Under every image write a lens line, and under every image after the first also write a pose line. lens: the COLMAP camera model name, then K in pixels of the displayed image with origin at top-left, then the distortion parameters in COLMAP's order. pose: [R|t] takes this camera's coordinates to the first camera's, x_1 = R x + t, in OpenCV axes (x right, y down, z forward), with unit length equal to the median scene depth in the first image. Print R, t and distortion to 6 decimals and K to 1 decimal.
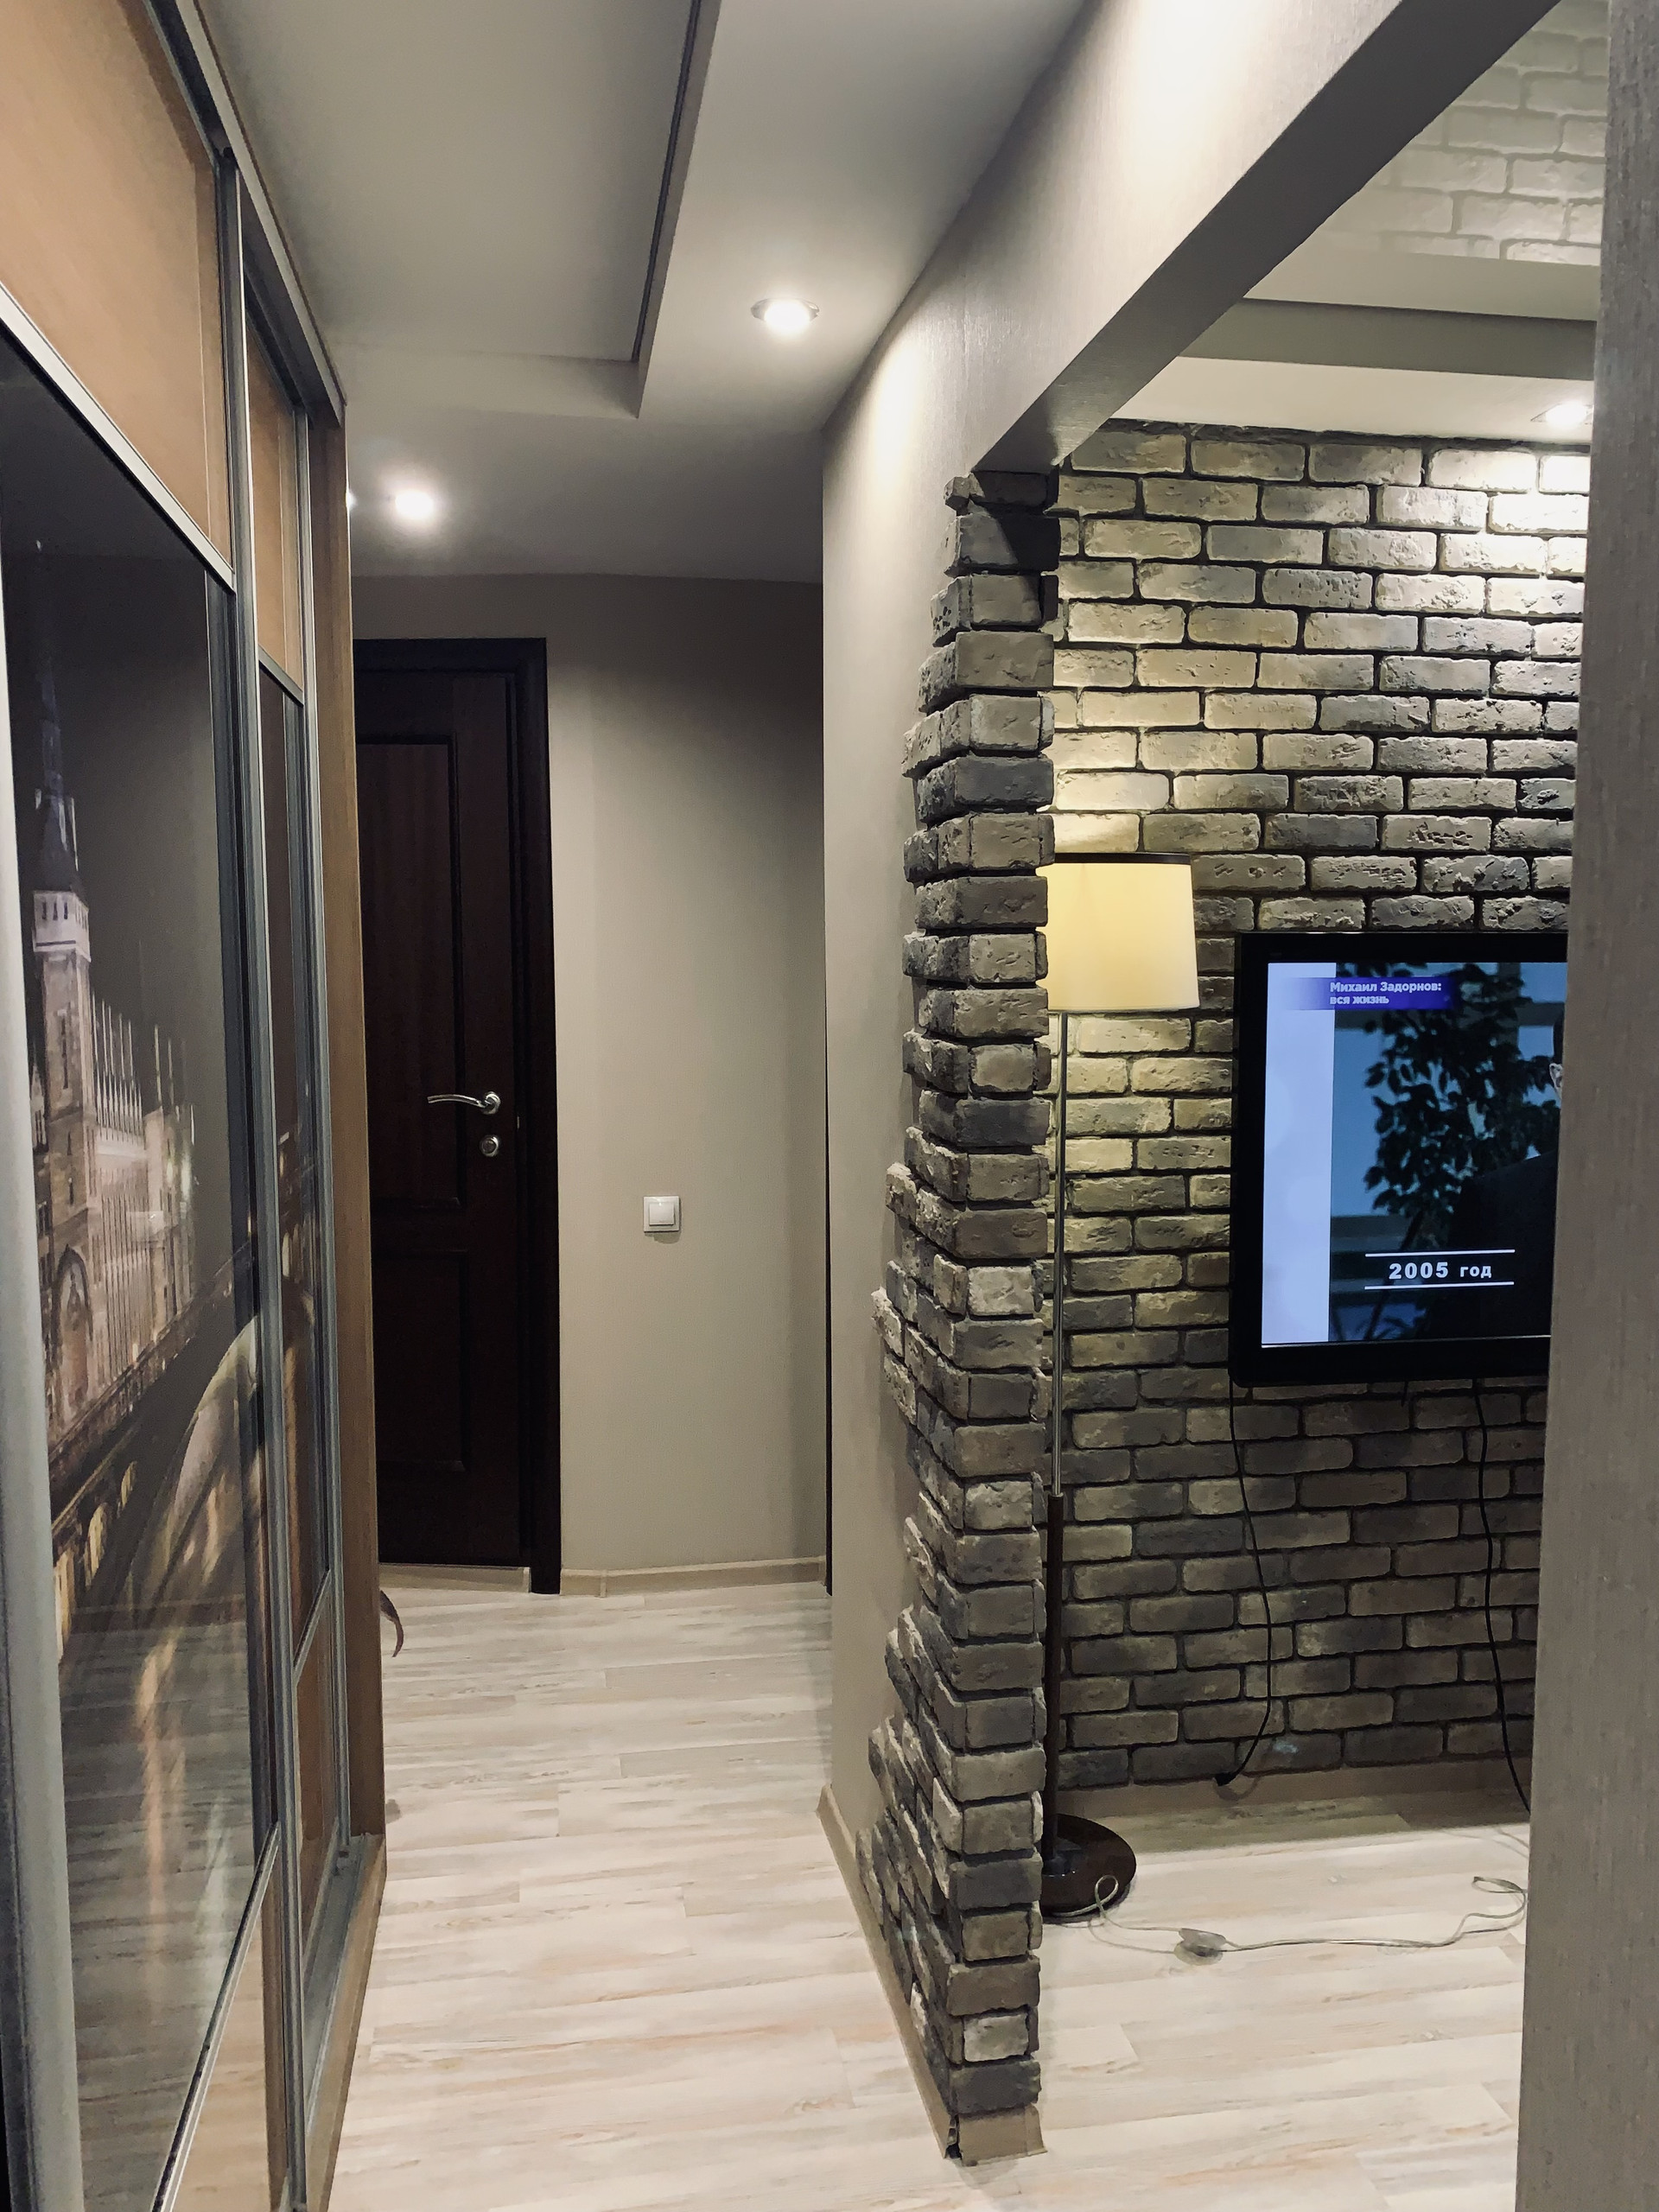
lens RADIAL K [[1664.1, 0, 835.0], [0, 1664.1, 1109.1], [0, 0, 1]] dist [0.048301, -0.063482]
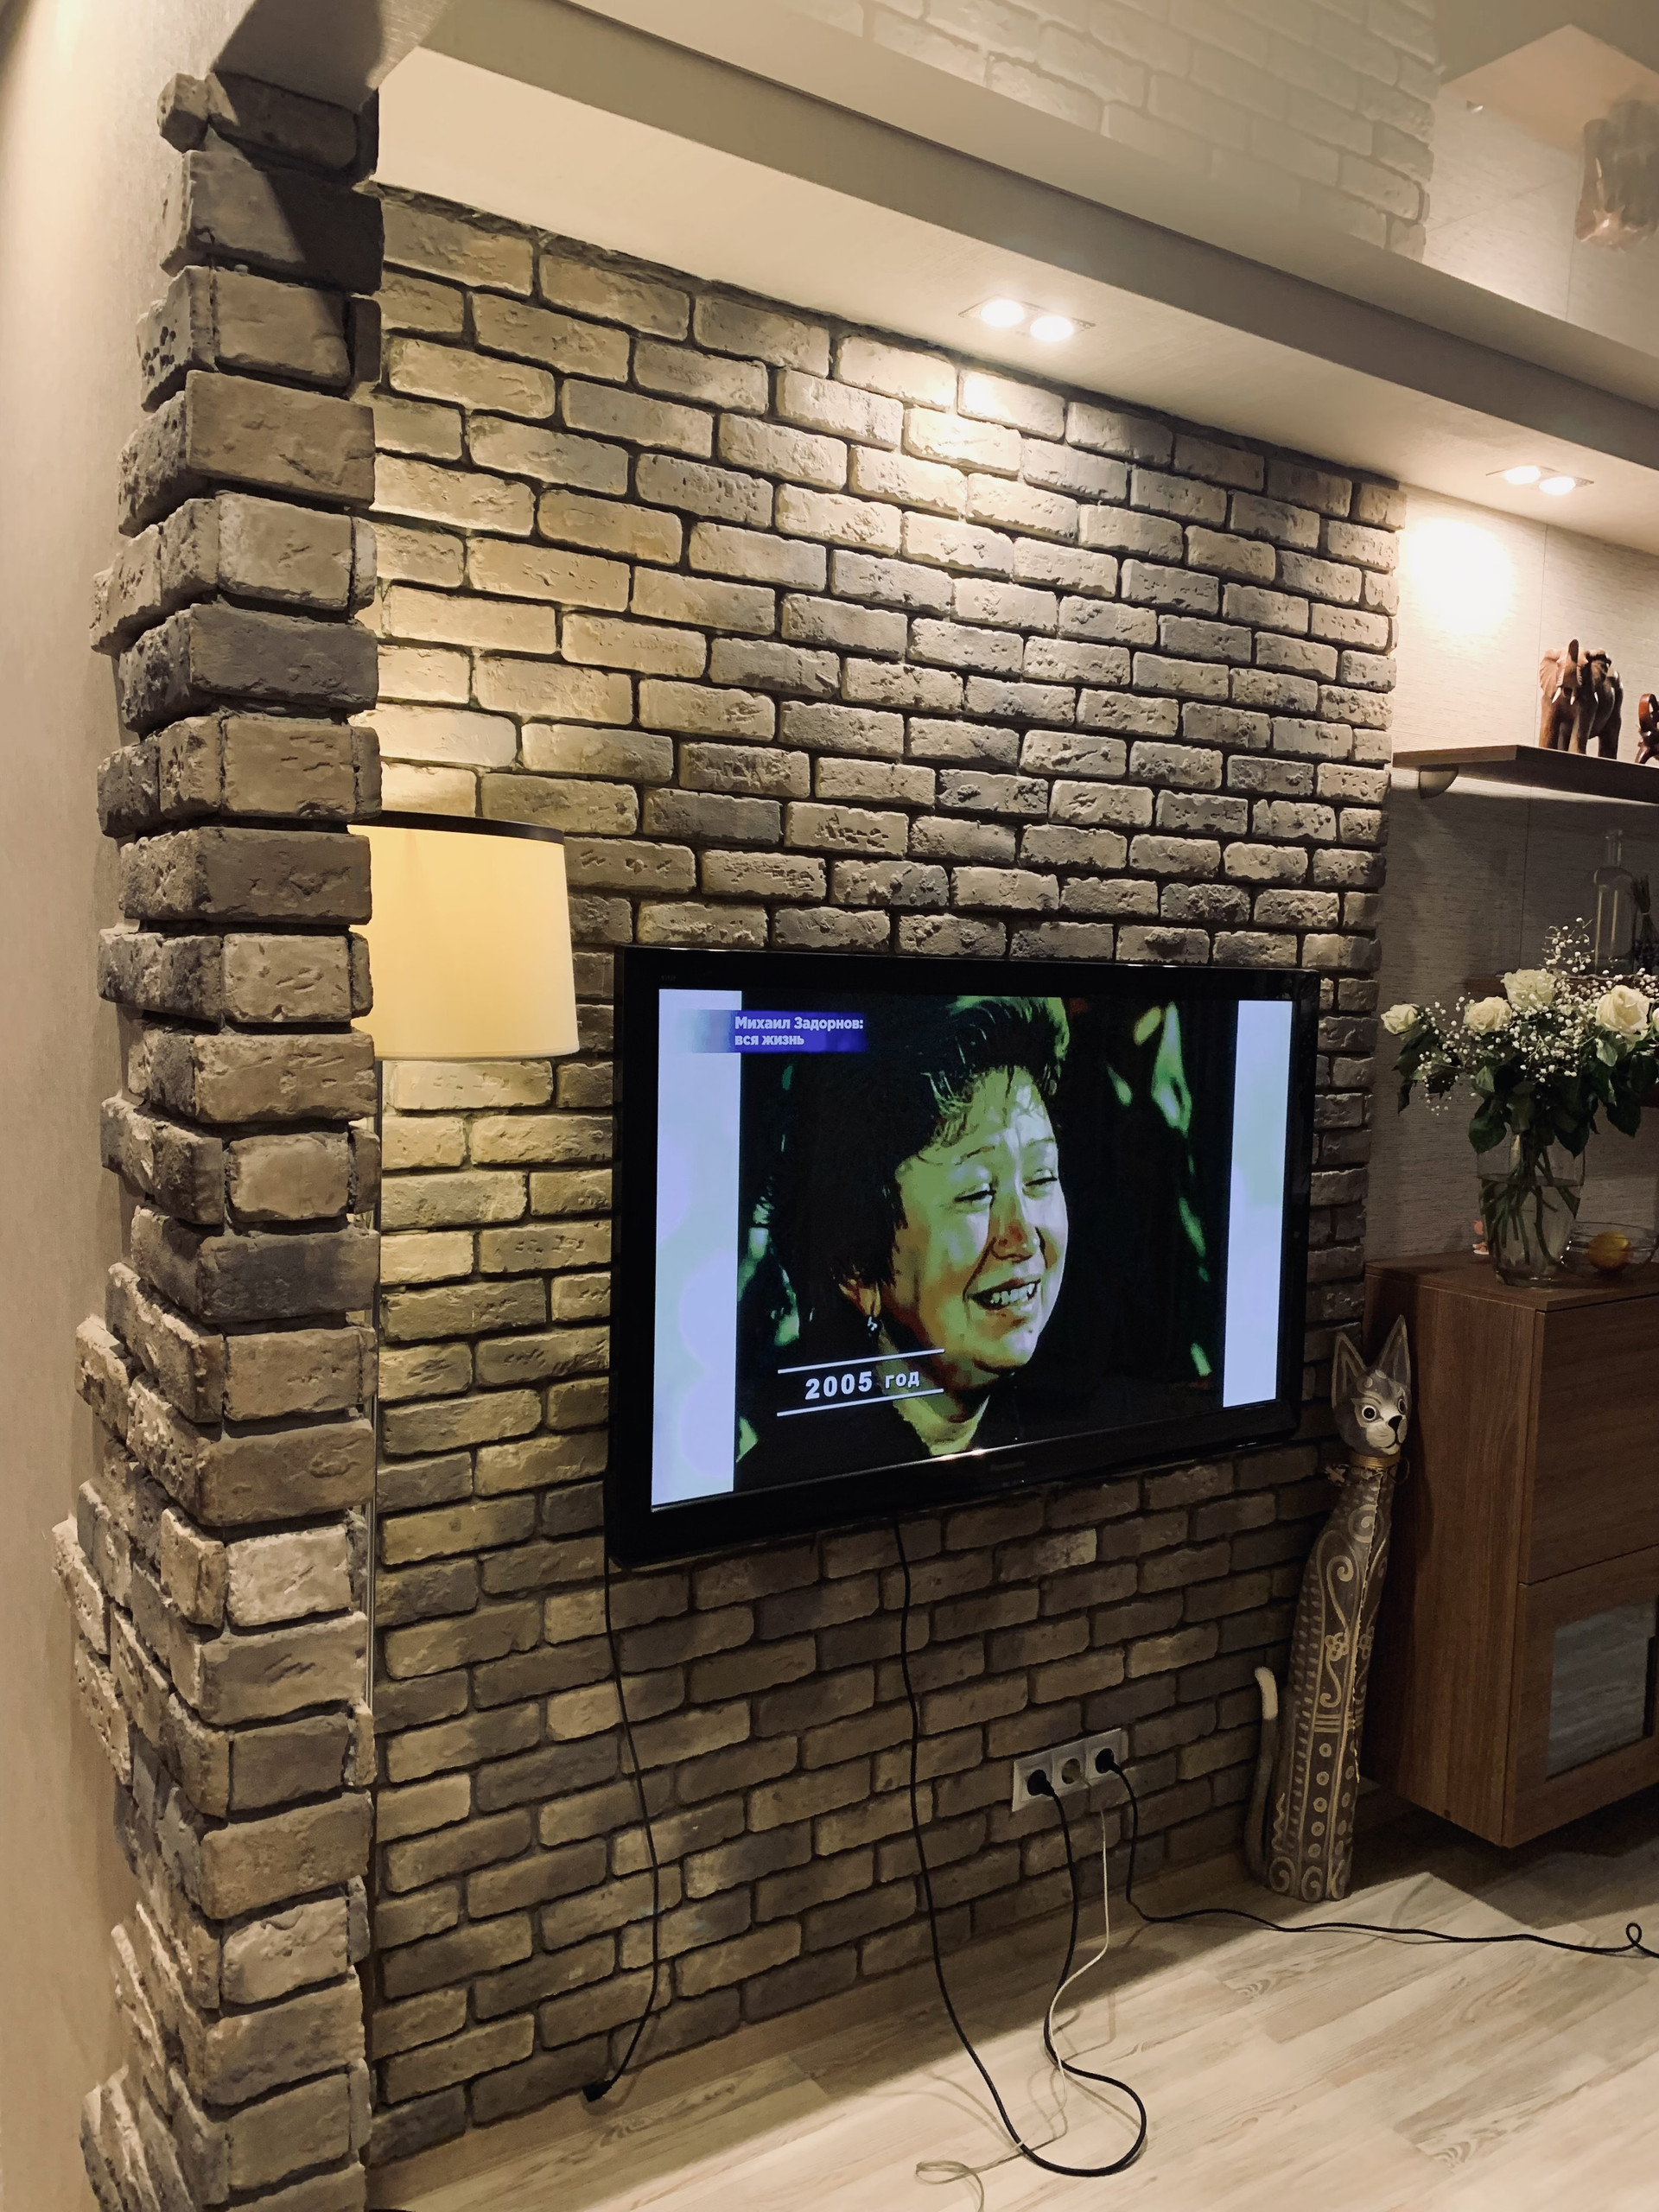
lens RADIAL K [[1664.1, 0, 835.0], [0, 1664.1, 1109.1], [0, 0, 1]] dist [0.048301, -0.063482]
pose [[0.907148, -0.010497, 0.420681, 0.023350], [0.013042, 0.999910, -0.003174, -0.032140], [-0.420610, 0.008365, 0.907203, 0.312698]]
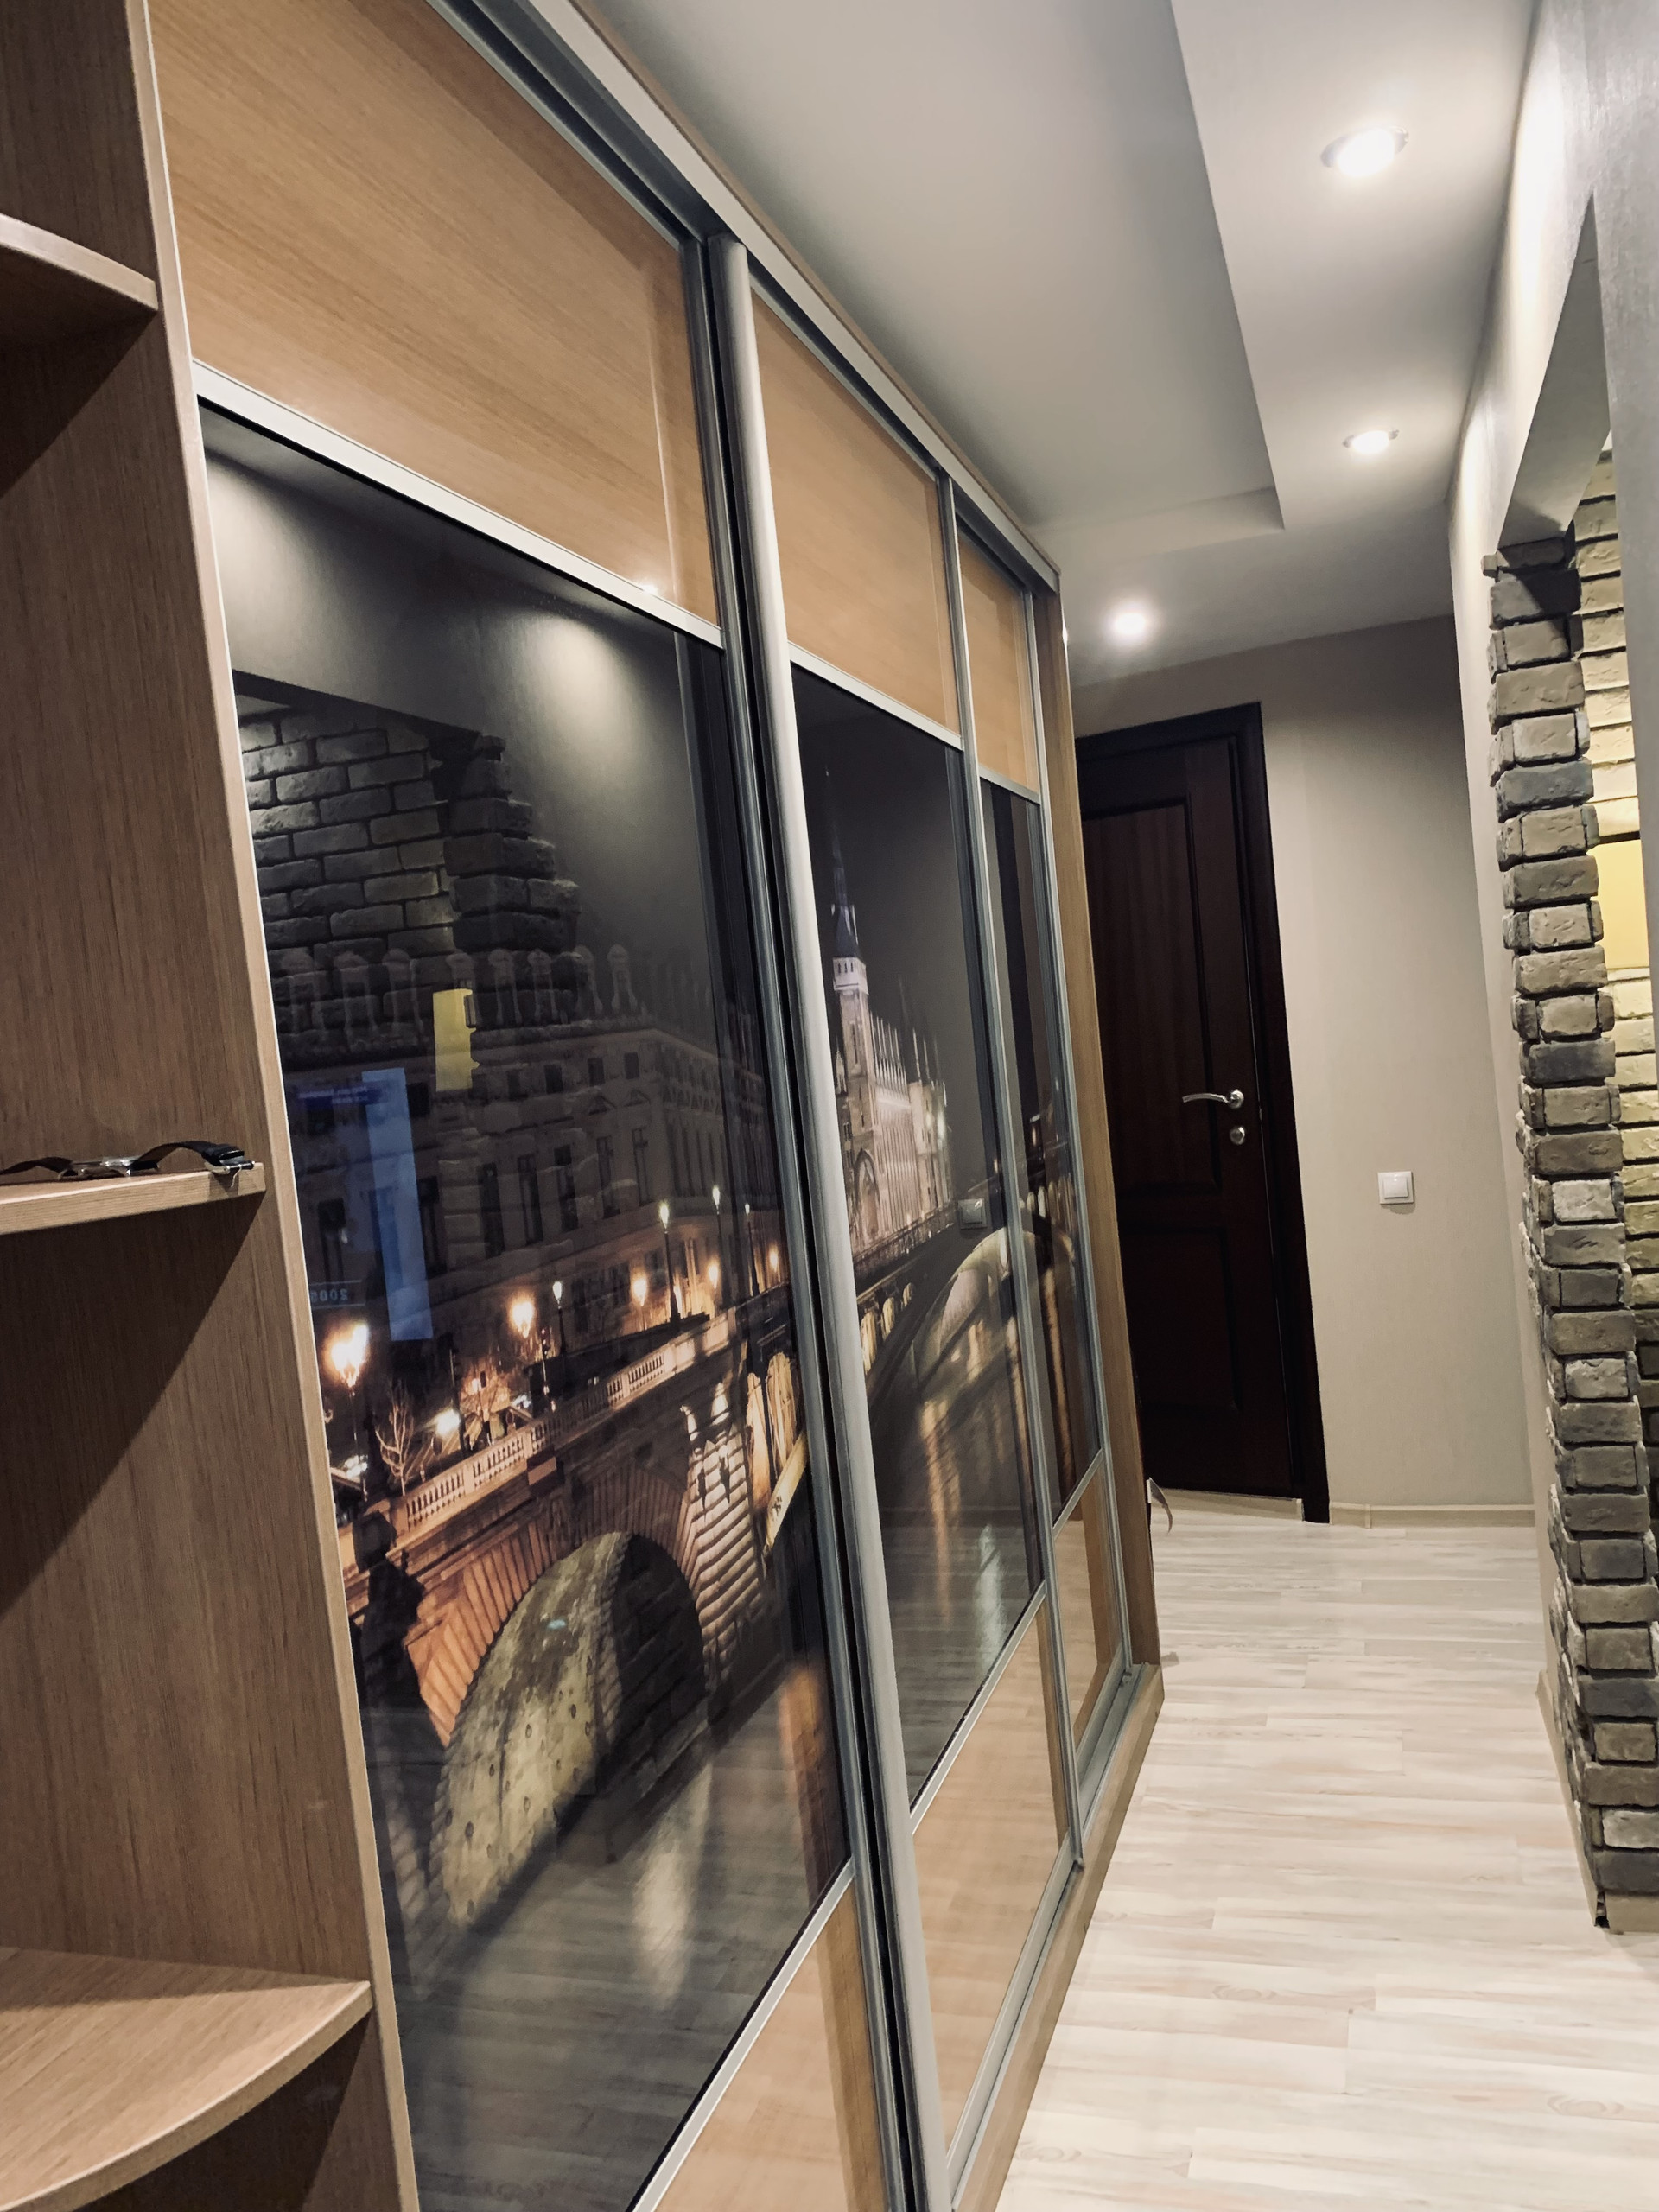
lens RADIAL K [[1672.6, 0, 782.5], [0, 1672.6, 1123.6], [0, 0, 1]] dist [0.040106, -0.072470]
pose [[0.858186, -0.061612, -0.509628, 0.171476], [0.054024, 0.998098, -0.029693, 0.044536], [0.510489, -0.002050, 0.859882, -0.263223]]
